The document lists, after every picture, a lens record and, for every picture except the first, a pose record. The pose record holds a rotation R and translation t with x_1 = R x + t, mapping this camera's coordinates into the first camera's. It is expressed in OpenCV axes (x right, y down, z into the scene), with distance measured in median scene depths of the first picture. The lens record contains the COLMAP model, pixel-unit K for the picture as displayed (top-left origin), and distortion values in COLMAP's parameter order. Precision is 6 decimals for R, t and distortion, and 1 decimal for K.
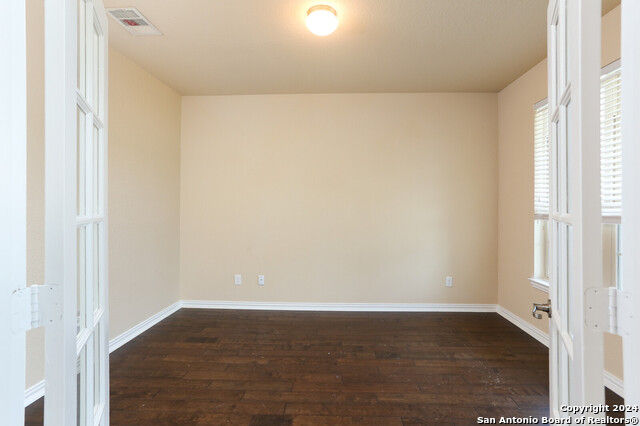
lens RADIAL K [[308.3, 0, 315.1], [0, 308.3, 208.6], [0, 0, 1]] dist [-0.056721, 0.035789]
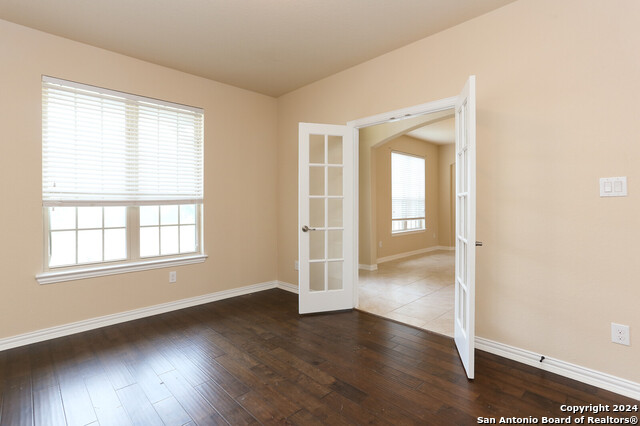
lens RADIAL K [[322.9, 0, 318.5], [0, 322.9, 203.2], [0, 0, 1]] dist [-0.001337, 0.018288]
pose [[-0.747943, 0.006033, 0.663735, -0.745580], [0.002670, 0.999978, -0.006081, 0.049862], [-0.663757, -0.002776, -0.747943, 1.736561]]
